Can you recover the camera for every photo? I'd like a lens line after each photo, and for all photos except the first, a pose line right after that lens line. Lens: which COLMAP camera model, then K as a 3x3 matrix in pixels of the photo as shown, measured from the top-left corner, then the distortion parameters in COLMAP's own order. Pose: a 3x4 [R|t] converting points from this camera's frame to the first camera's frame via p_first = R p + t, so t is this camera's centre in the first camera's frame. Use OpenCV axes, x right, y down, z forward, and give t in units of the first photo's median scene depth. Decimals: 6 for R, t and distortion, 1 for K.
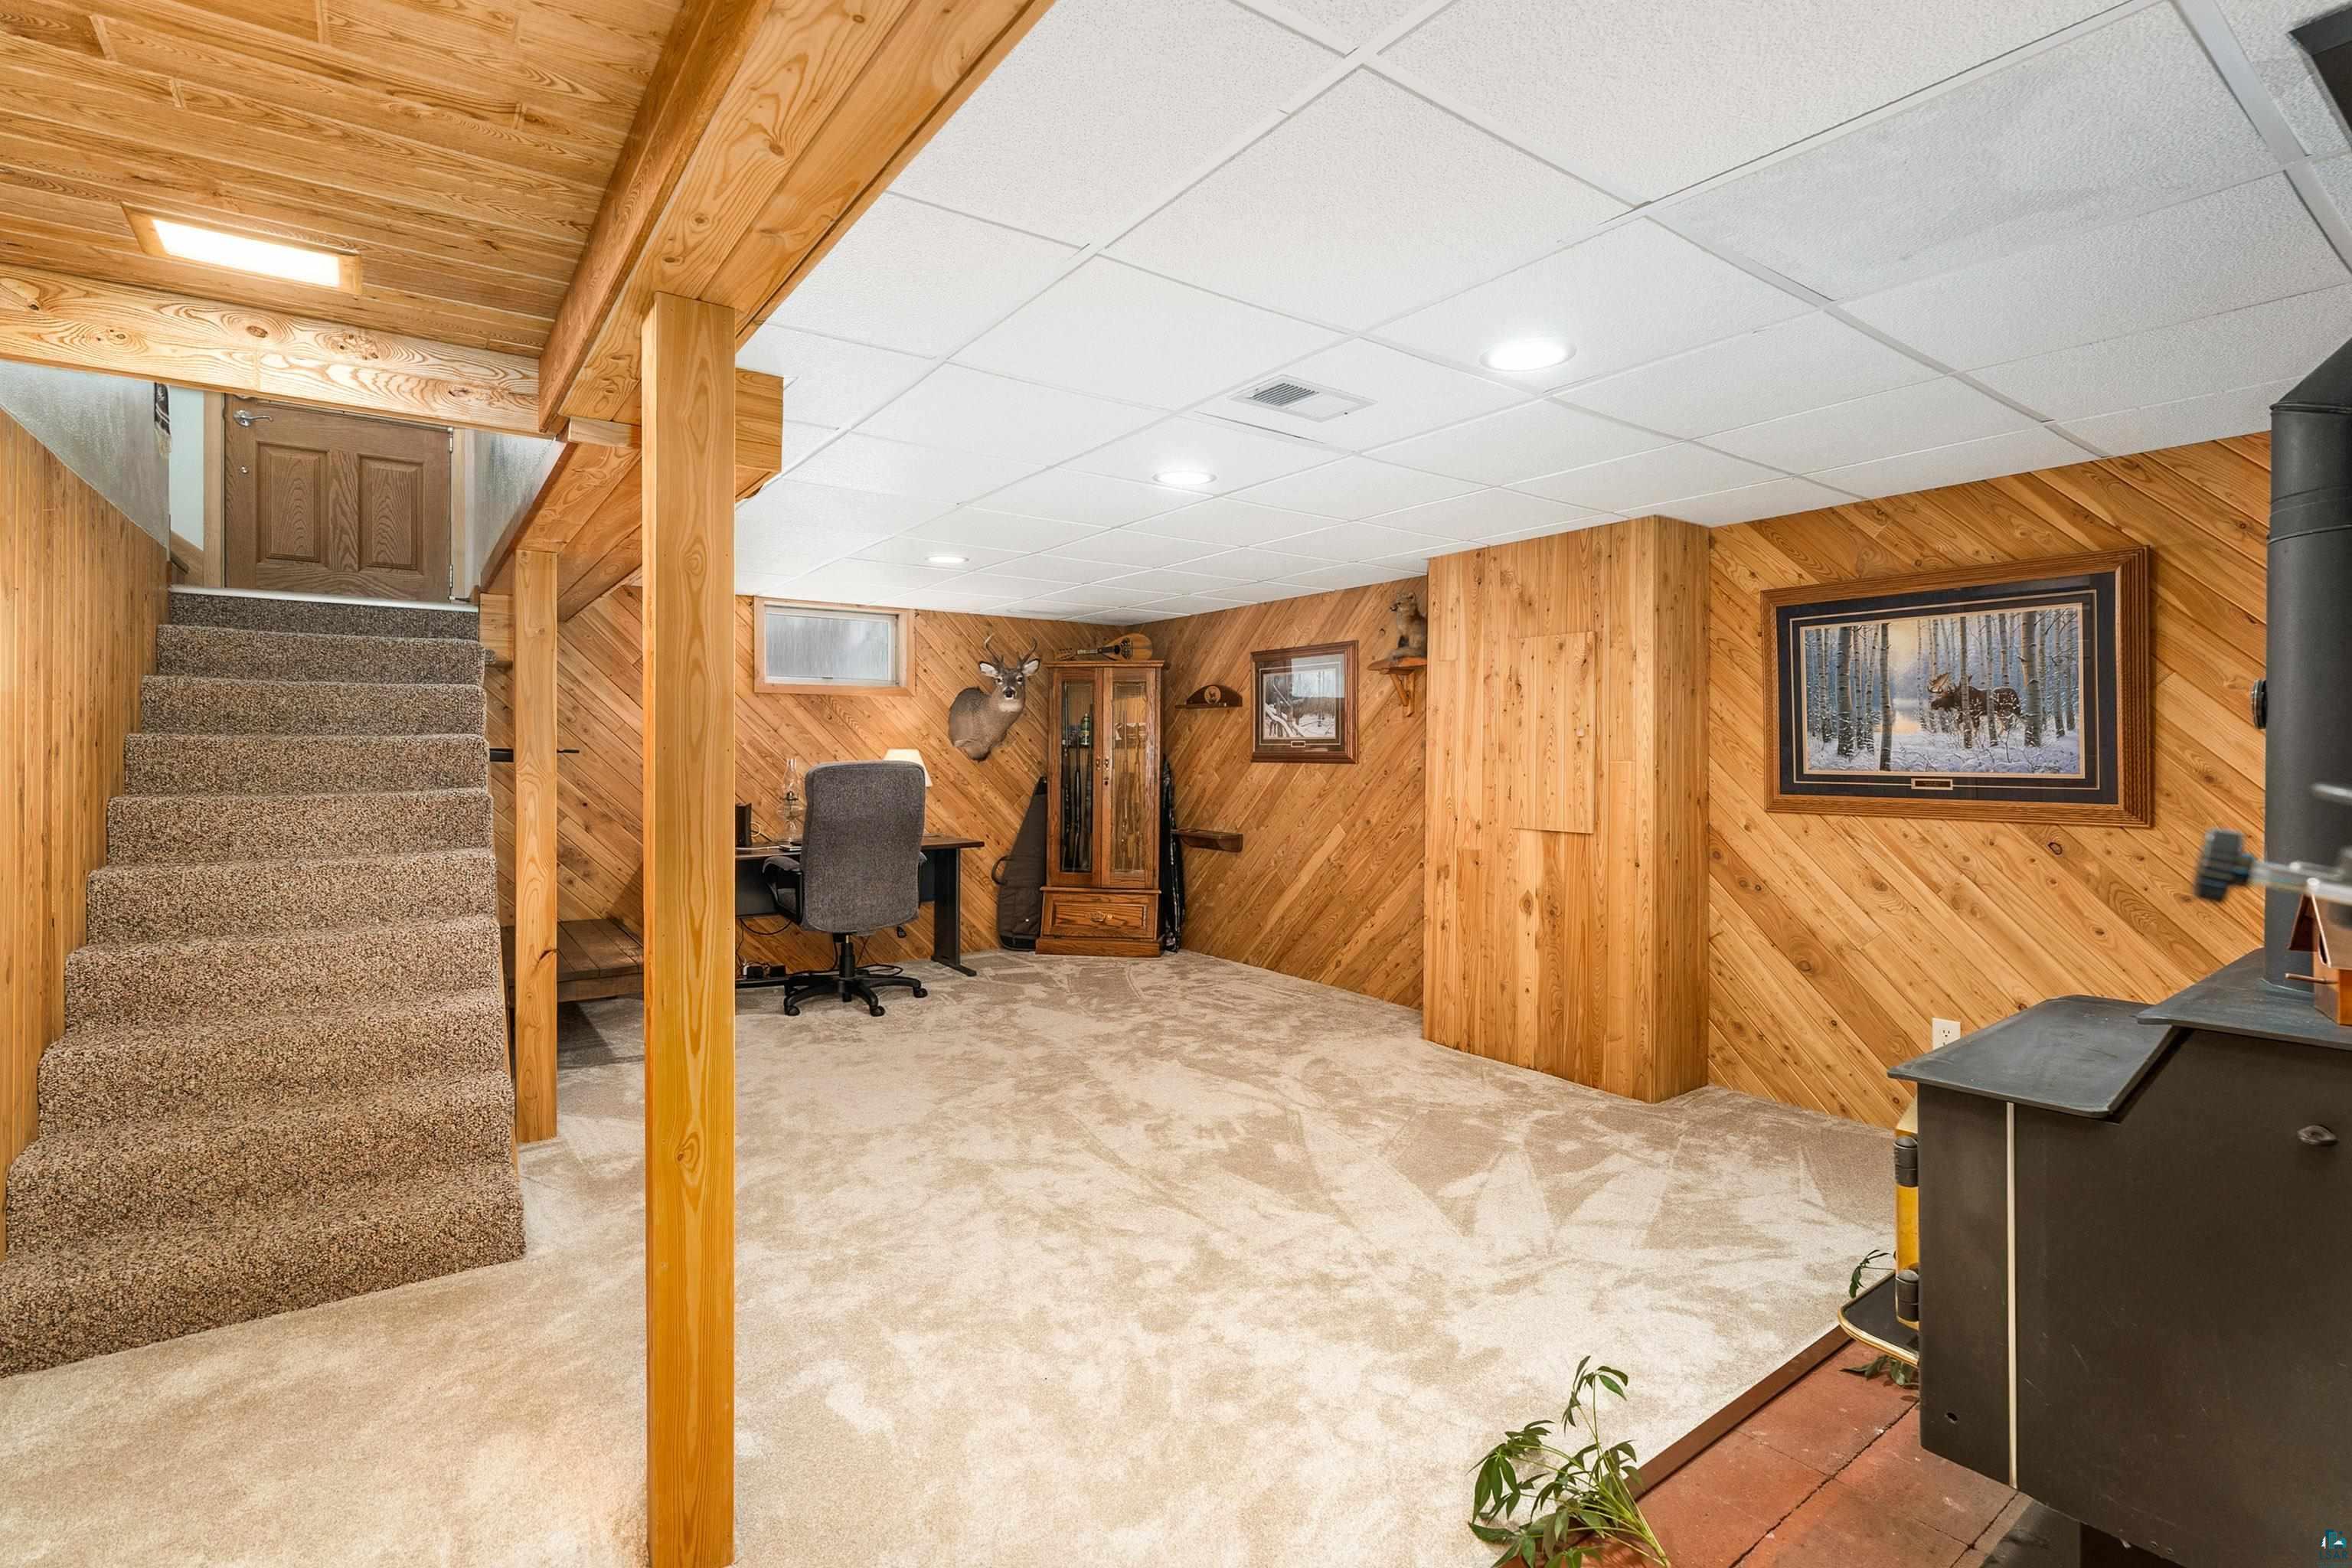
lens RADIAL K [[1087.4, 0, 1176.5], [0, 1087.4, 776.4], [0, 0, 1]] dist [-0.002064, -0.000246]
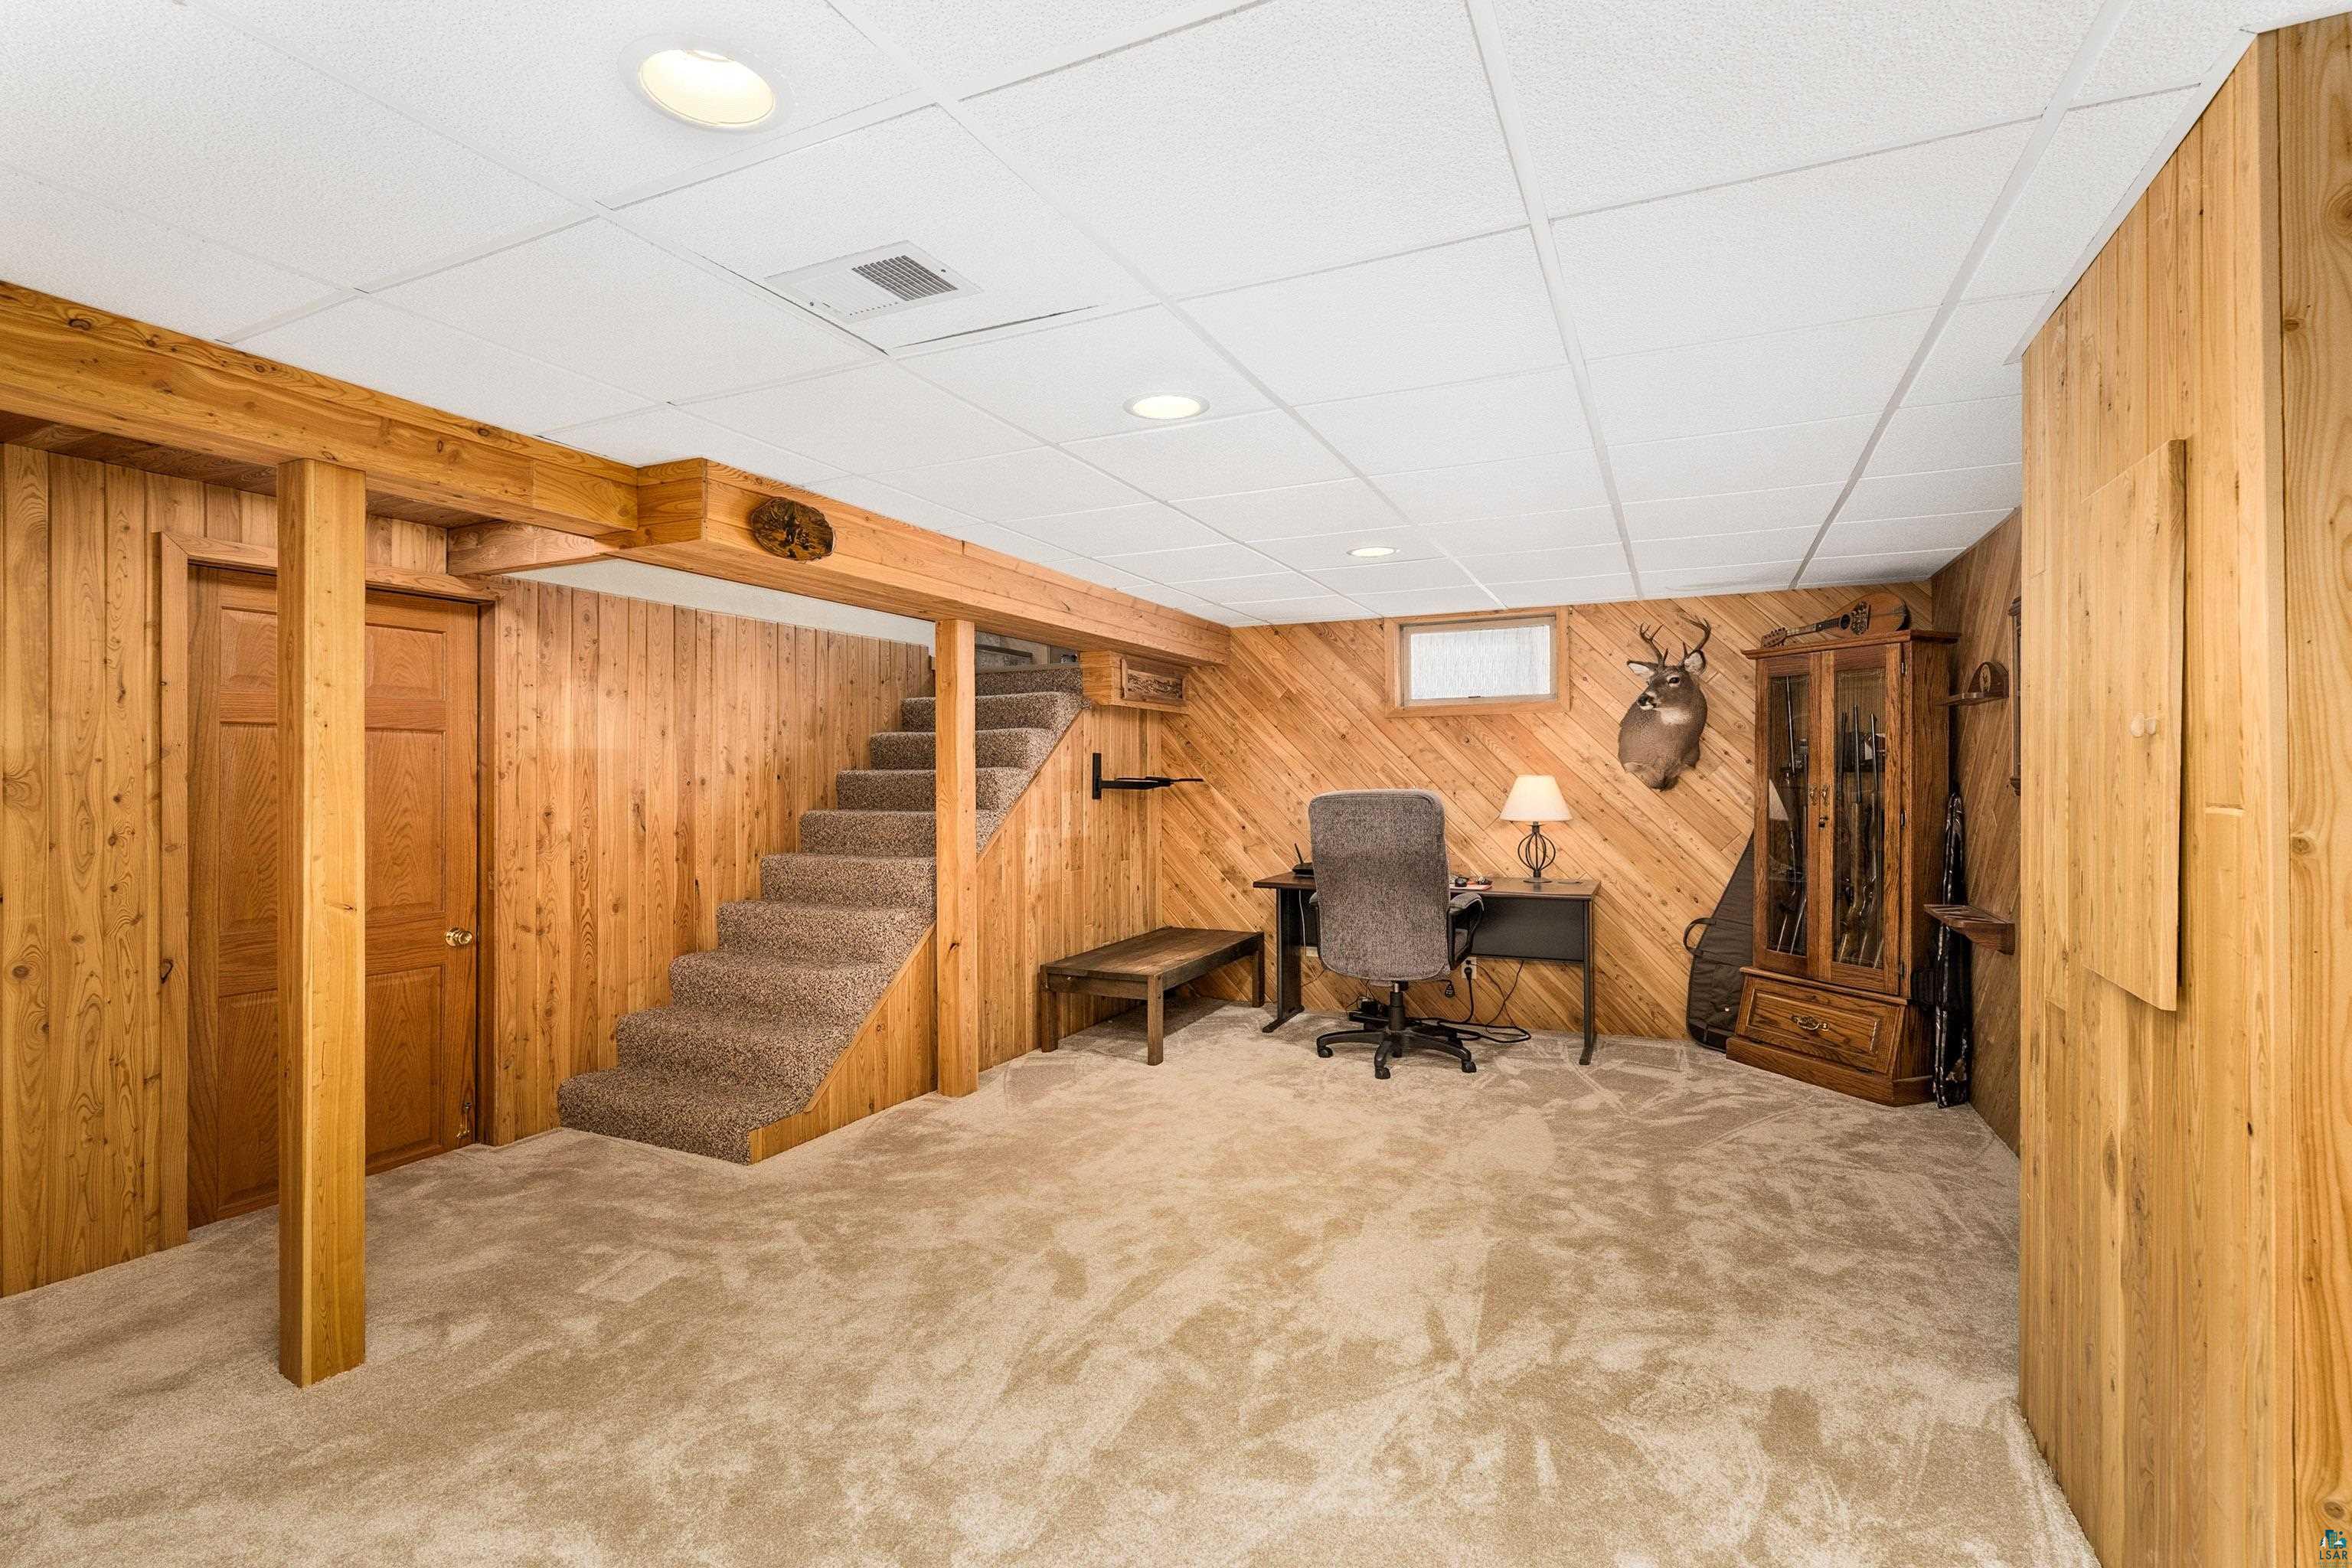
lens RADIAL K [[1087.4, 0, 1176.5], [0, 1087.4, 776.4], [0, 0, 1]] dist [-0.002064, -0.000246]
pose [[0.473708, -0.008415, -0.880642, 0.337116], [-0.014243, 0.999750, -0.017215, -0.005484], [0.880567, 0.020698, 0.473470, 0.343118]]
